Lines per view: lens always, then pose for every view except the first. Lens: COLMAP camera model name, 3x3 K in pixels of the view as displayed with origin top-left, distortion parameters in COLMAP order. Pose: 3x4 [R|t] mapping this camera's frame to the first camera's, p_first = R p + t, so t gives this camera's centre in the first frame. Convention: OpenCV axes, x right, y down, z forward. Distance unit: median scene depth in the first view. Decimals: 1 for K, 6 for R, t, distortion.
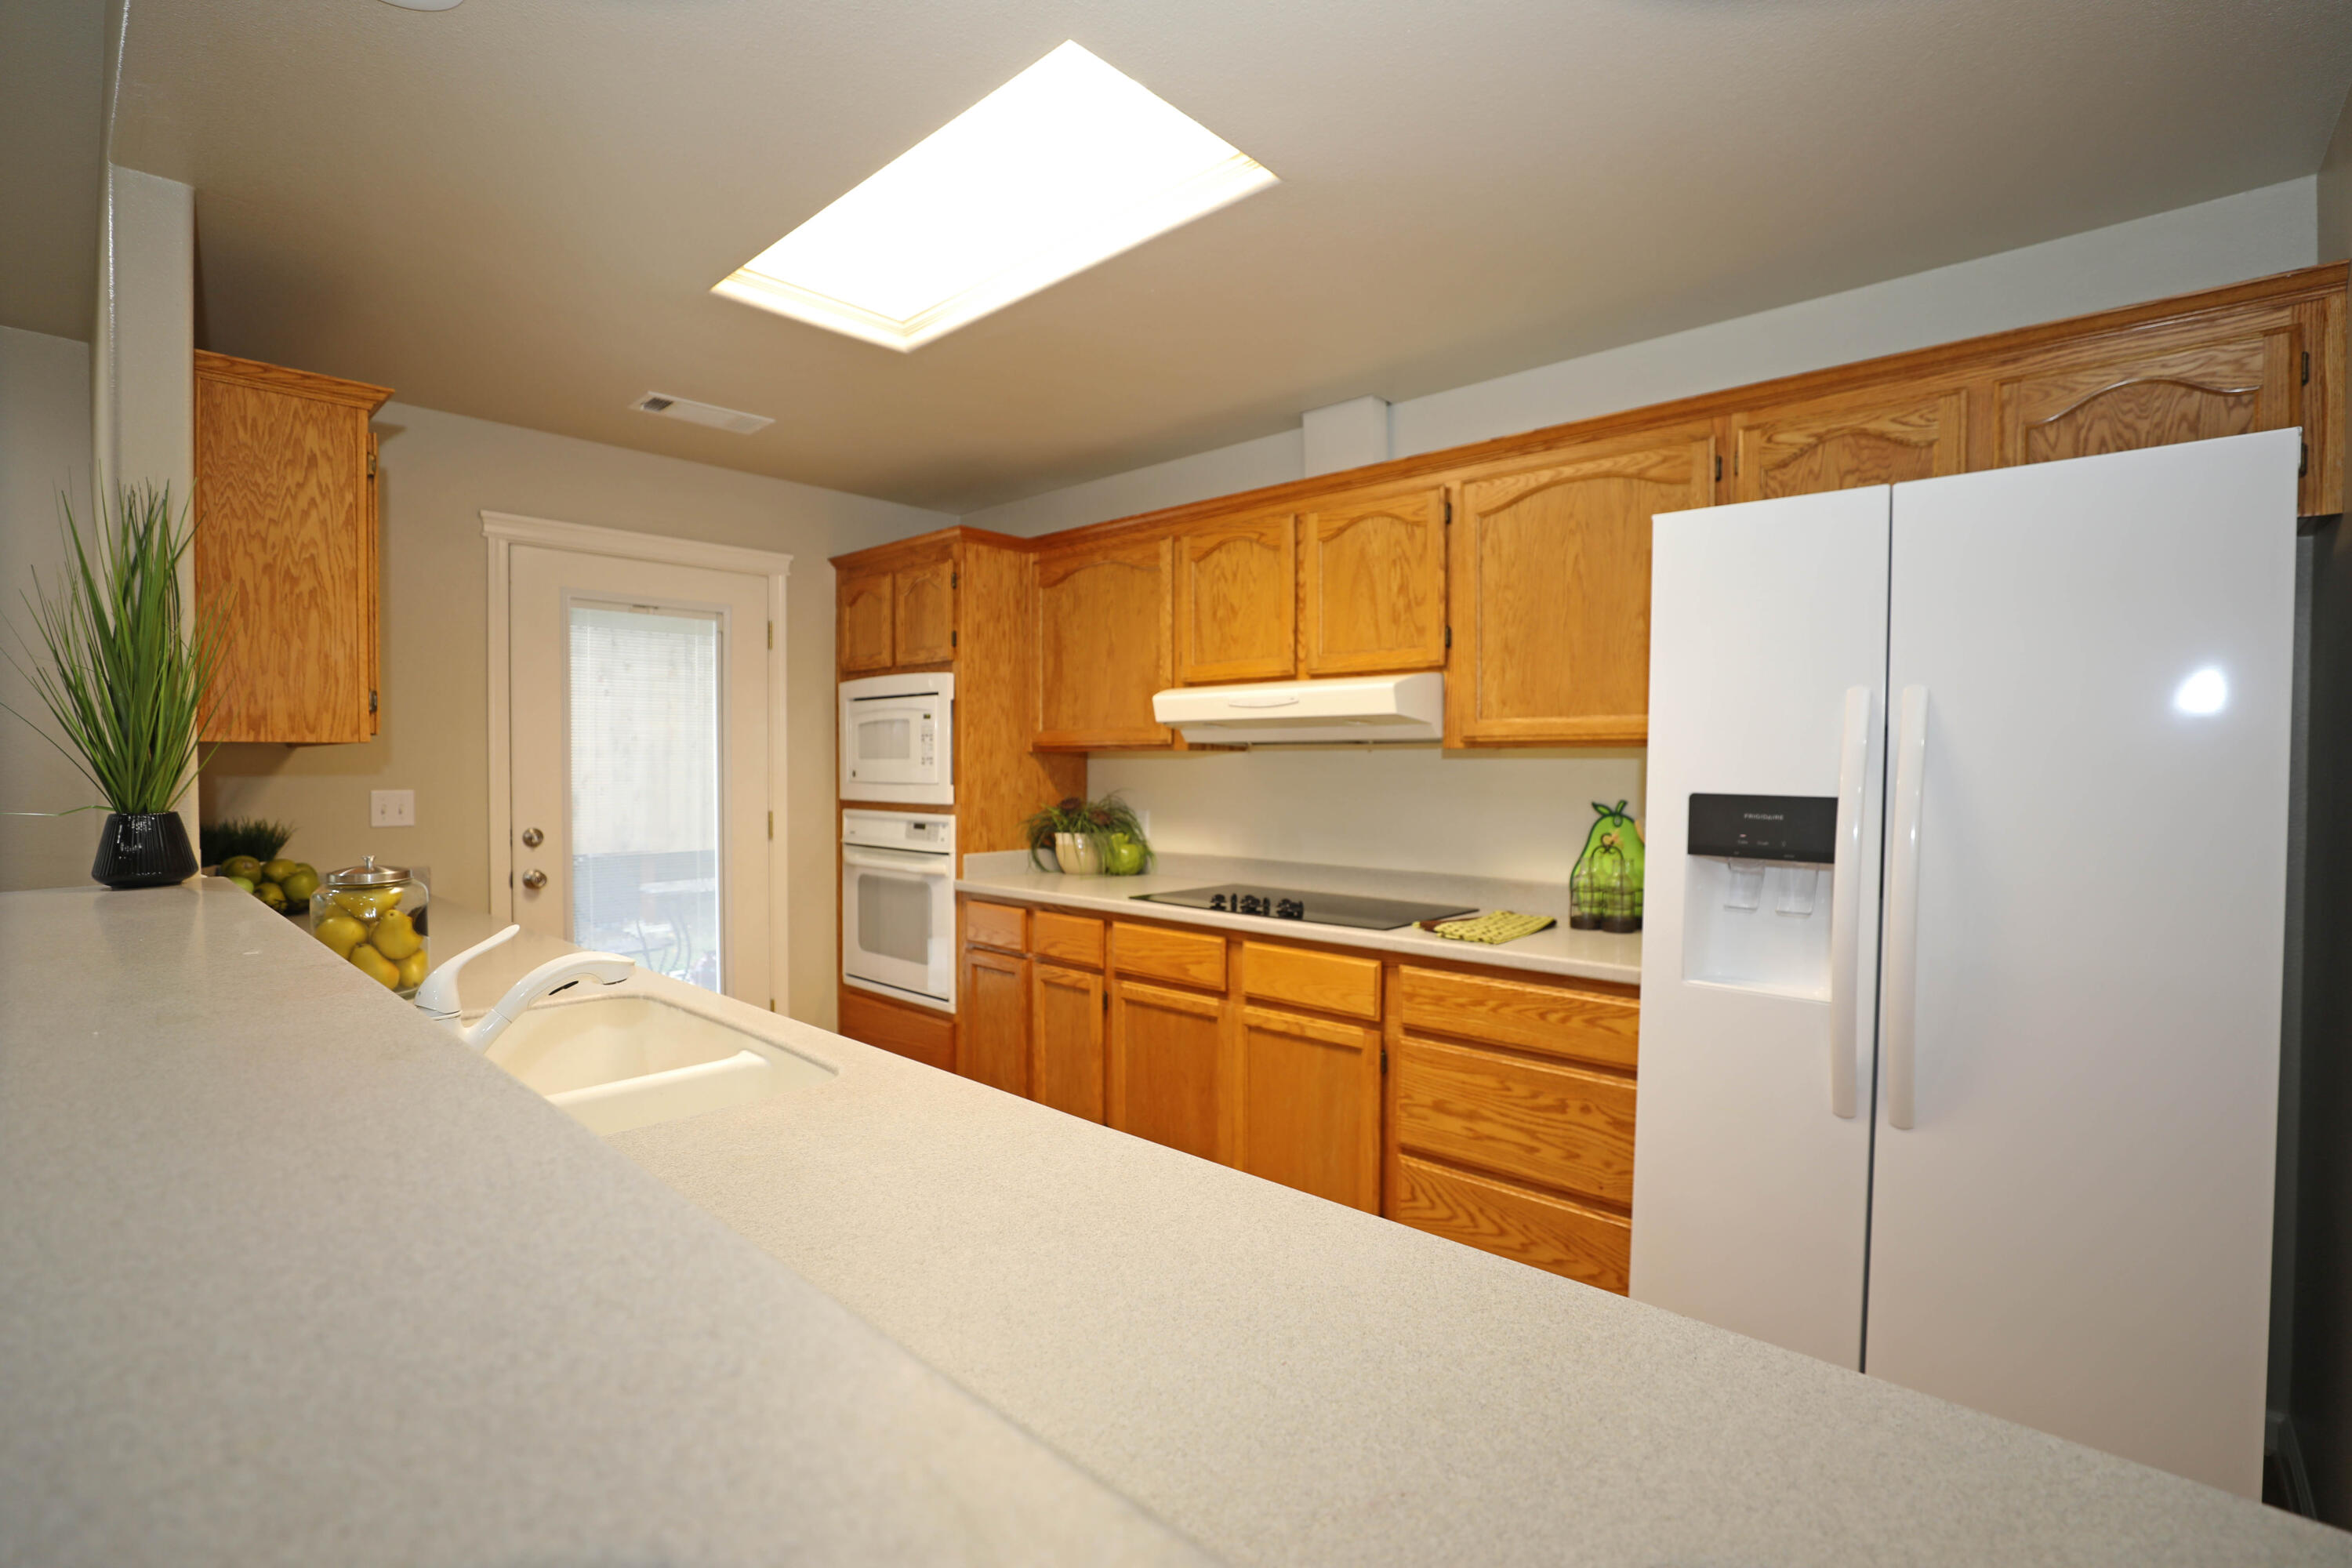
lens RADIAL K [[1059.2, 0, 1161.0], [0, 1059.2, 778.0], [0, 0, 1]] dist [-0.004714, 0.000224]
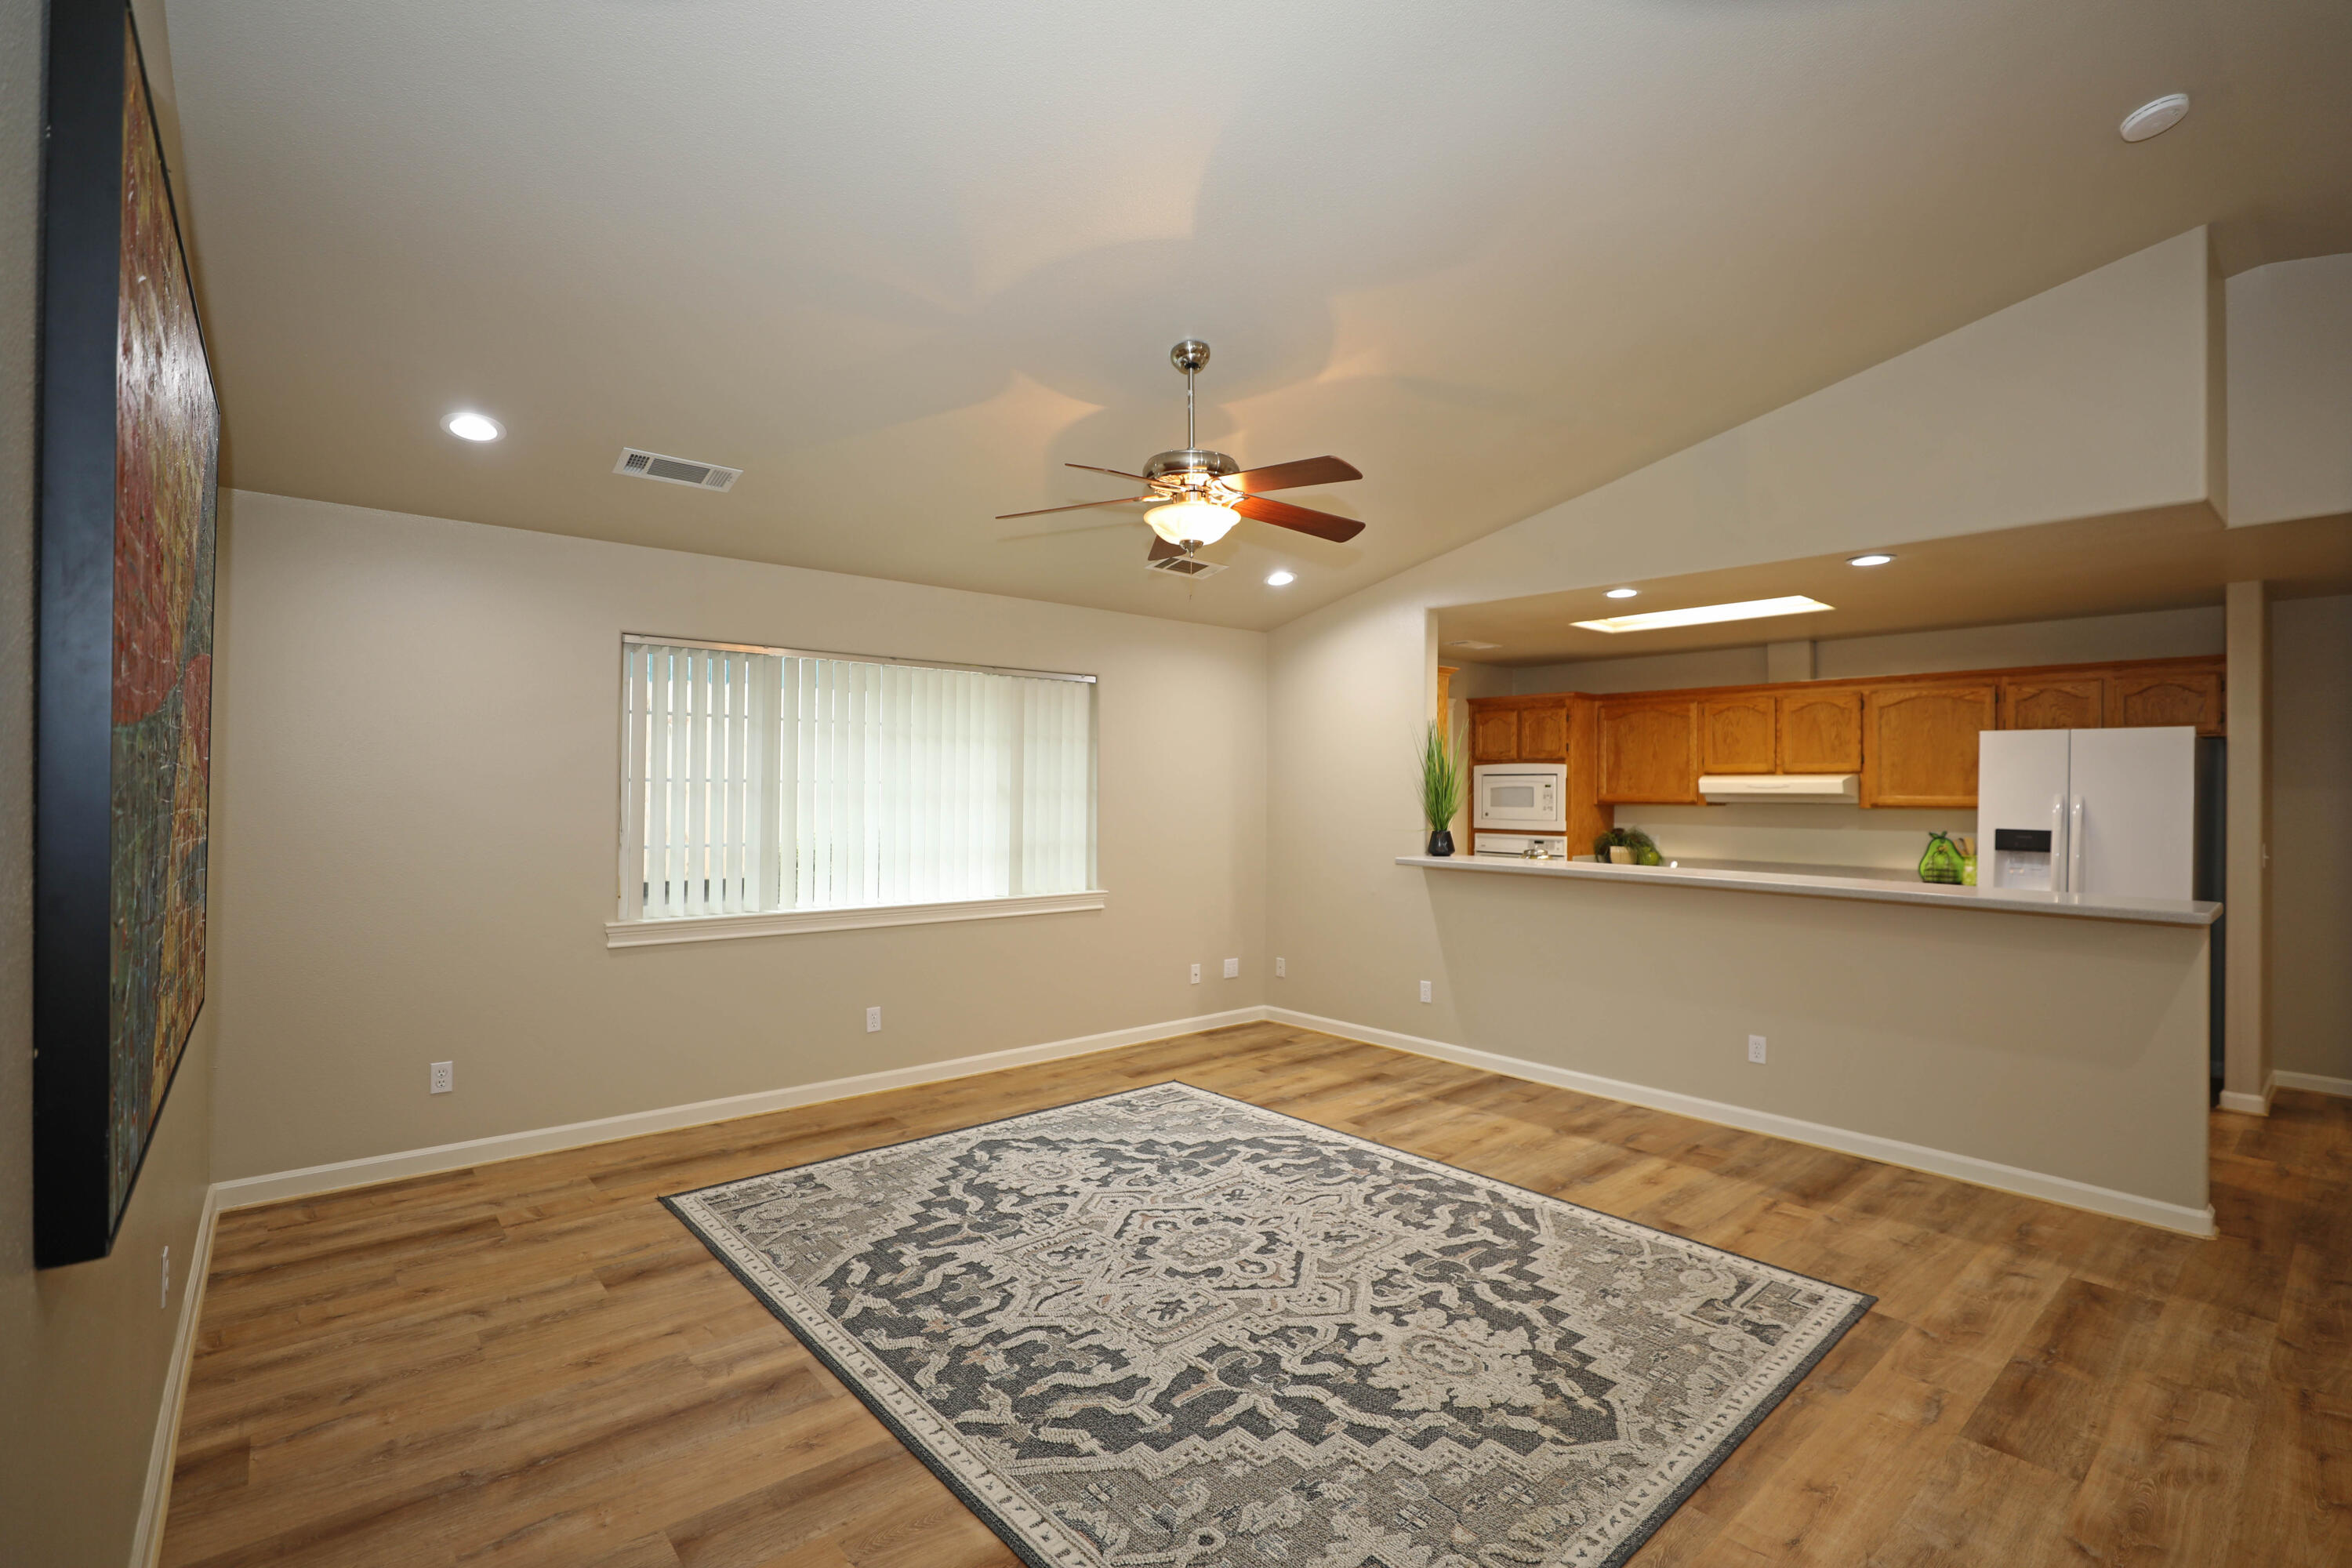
lens RADIAL K [[1059.2, 0, 1193.6], [0, 1059.2, 793.8], [0, 0, 1]] dist [-0.004714, 0.000224]
pose [[0.995912, 0.009916, -0.089785, -0.771344], [-0.011322, 0.999821, -0.015156, -0.006925], [0.089619, 0.016110, 0.995846, -1.120643]]
